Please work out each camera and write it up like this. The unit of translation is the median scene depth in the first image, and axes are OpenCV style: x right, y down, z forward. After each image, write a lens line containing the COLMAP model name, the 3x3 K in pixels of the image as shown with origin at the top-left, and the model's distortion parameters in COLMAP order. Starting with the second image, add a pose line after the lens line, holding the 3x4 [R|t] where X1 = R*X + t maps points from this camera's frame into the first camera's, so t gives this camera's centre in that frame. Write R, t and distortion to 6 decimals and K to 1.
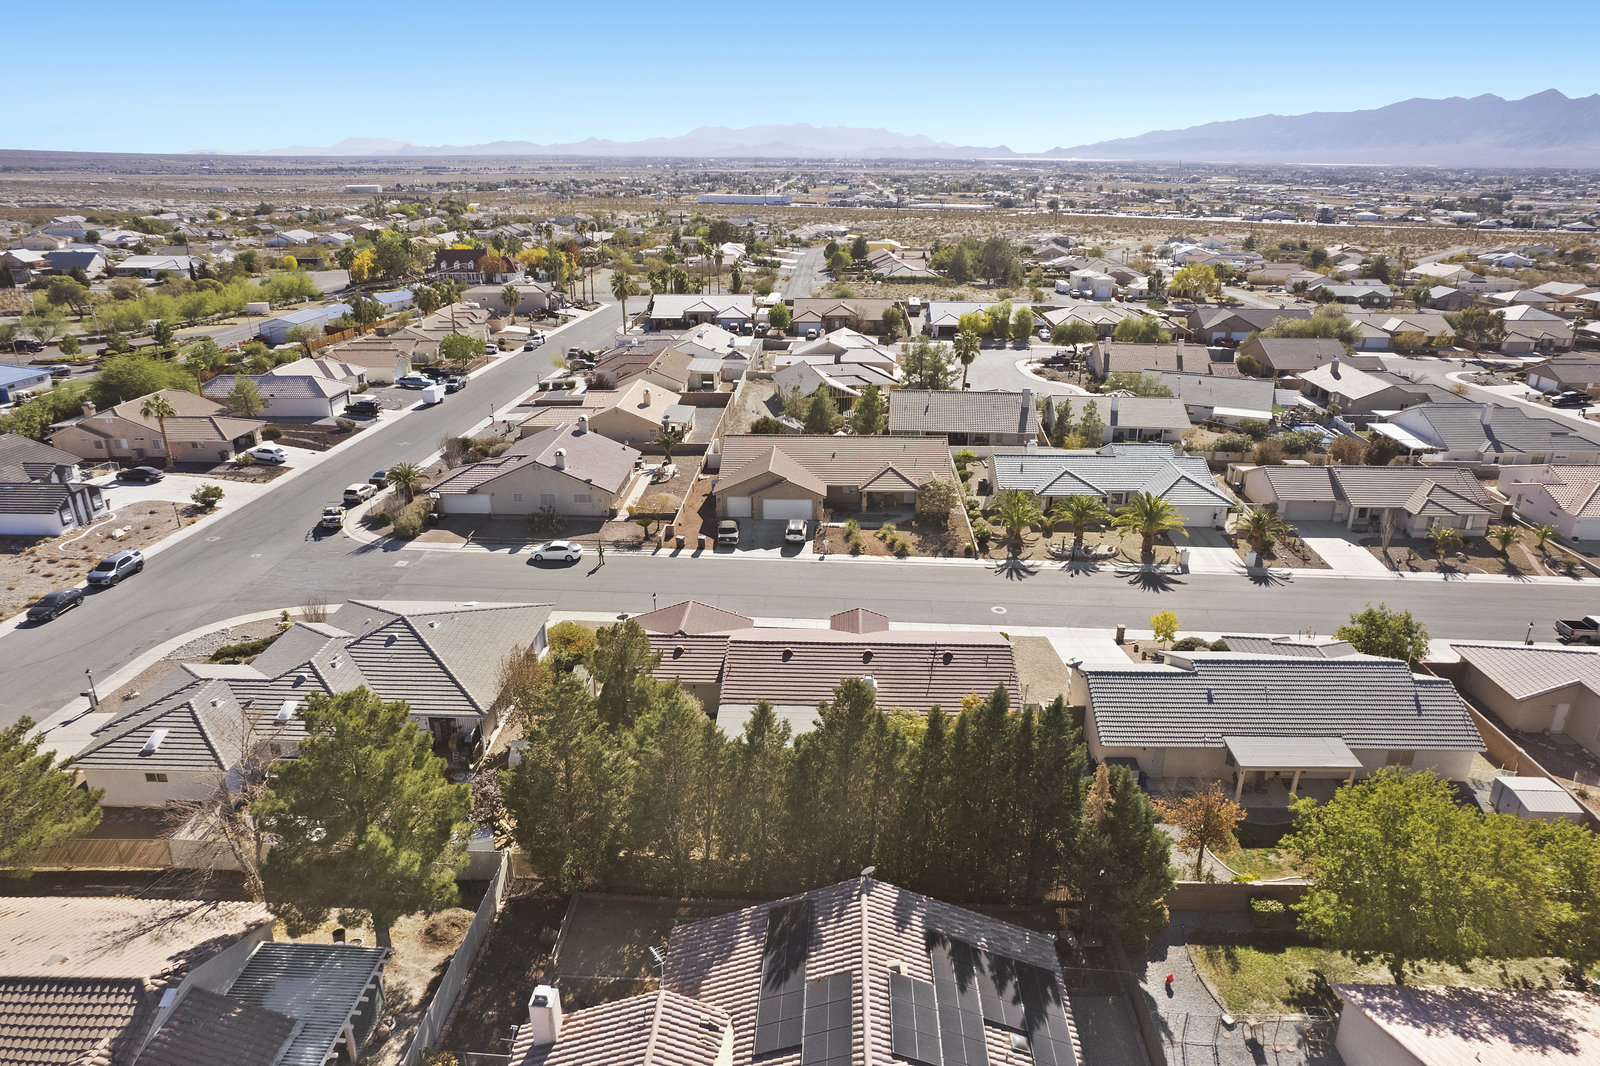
lens RADIAL K [[1017.9, 0, 799.6], [0, 1017.9, 534.1], [0, 0, 1]] dist [-0.058217, 0.040609]
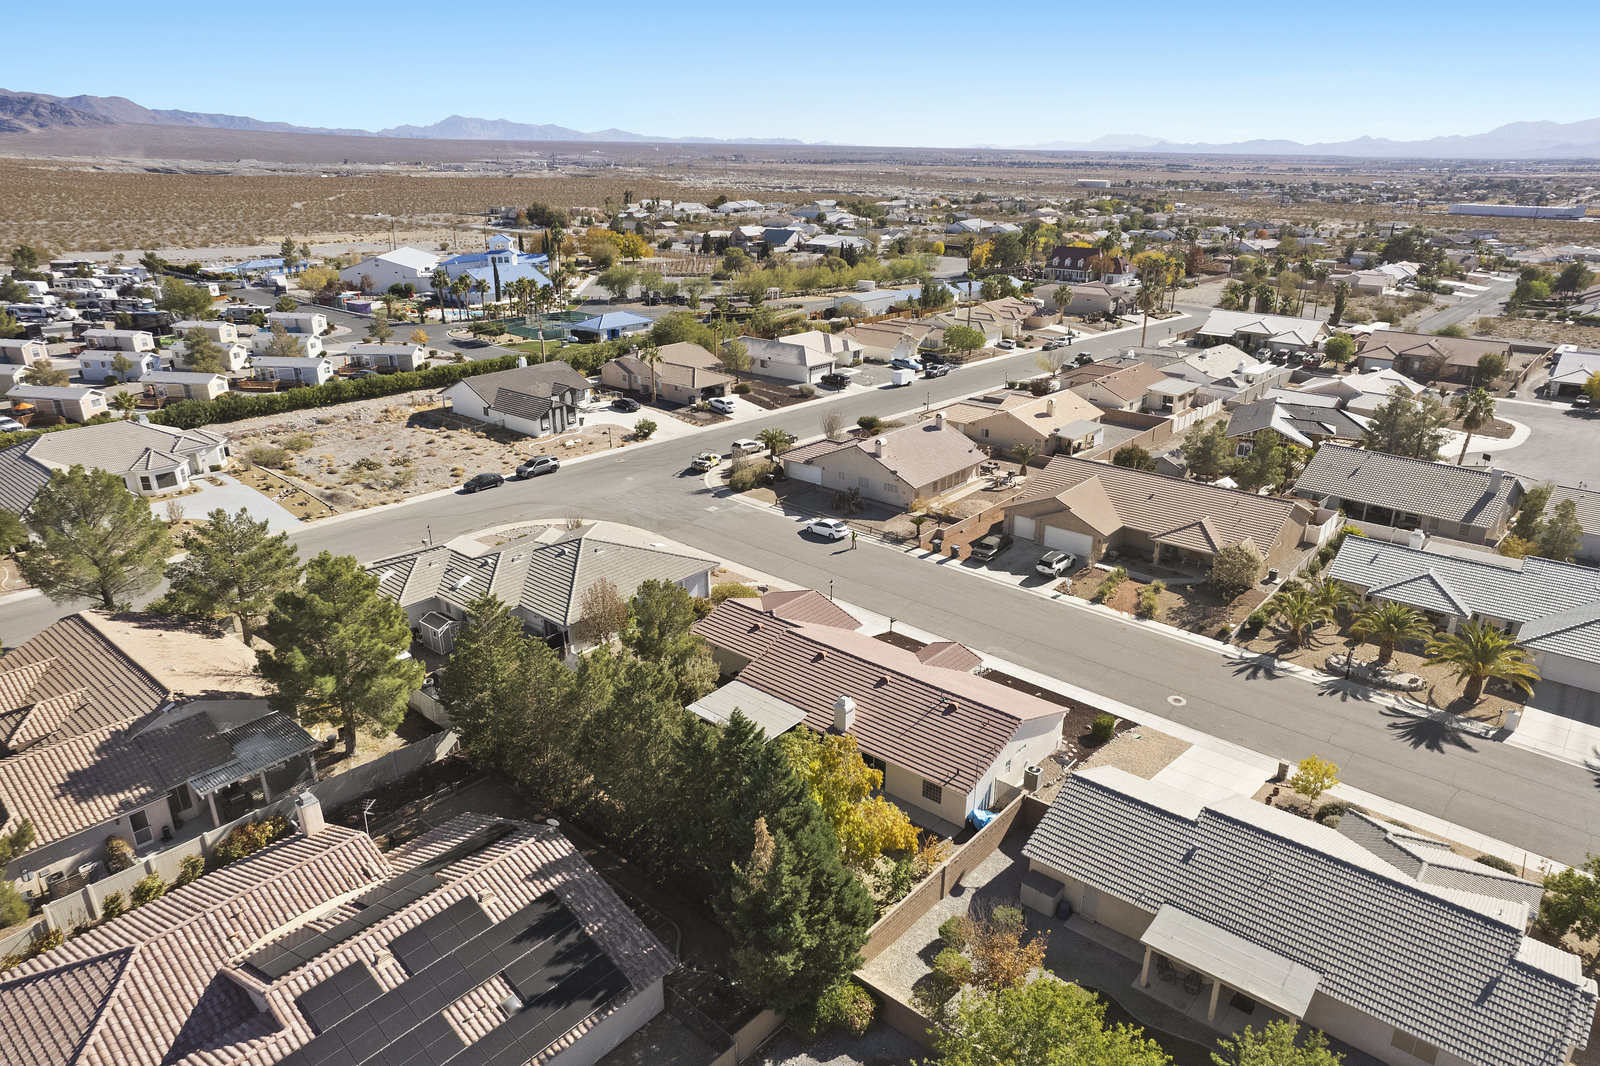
lens RADIAL K [[1017.9, 0, 809.9], [0, 1017.9, 538.7], [0, 0, 1]] dist [-0.058217, 0.040609]
pose [[0.785045, 0.221413, -0.578515, 0.353030], [-0.217574, 0.972991, 0.077142, -0.048202], [0.579970, 0.065310, 0.812016, 0.099684]]
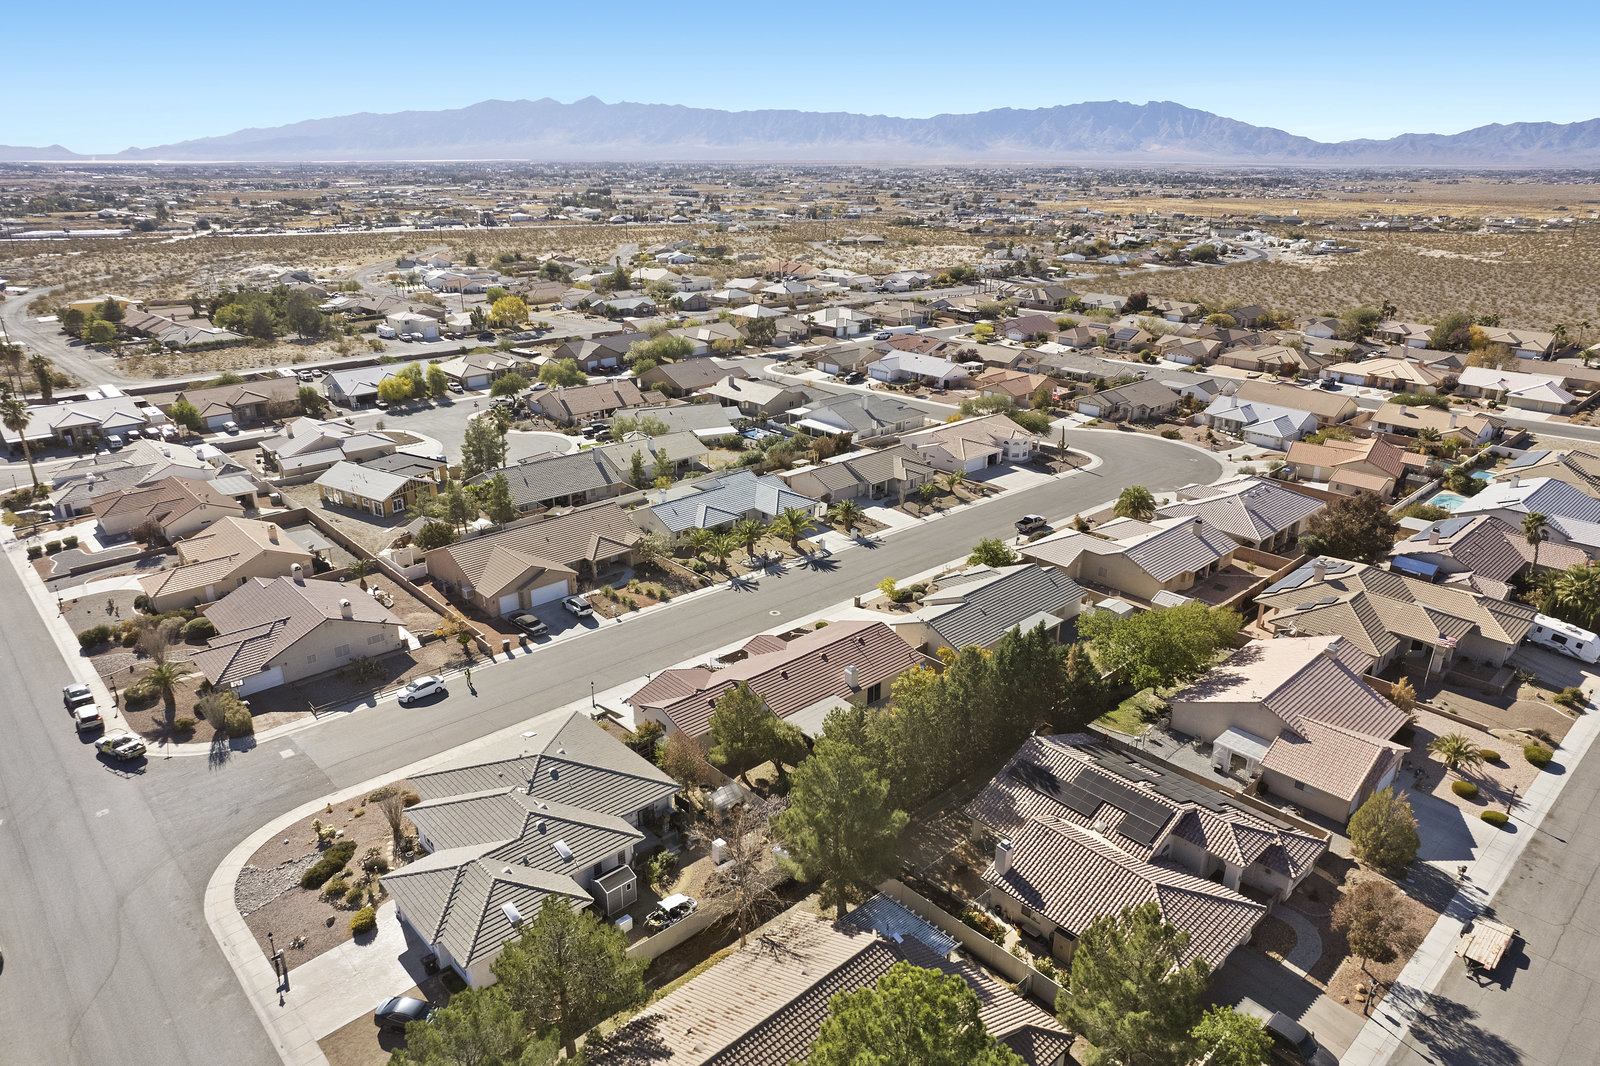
lens RADIAL K [[1017.9, 0, 803.1], [0, 1017.9, 537.6], [0, 0, 1]] dist [-0.058217, 0.040609]
pose [[0.707436, -0.251712, 0.660435, -0.577427], [0.250272, 0.963102, 0.098984, -0.132051], [-0.660982, 0.095264, 0.744330, -0.073456]]
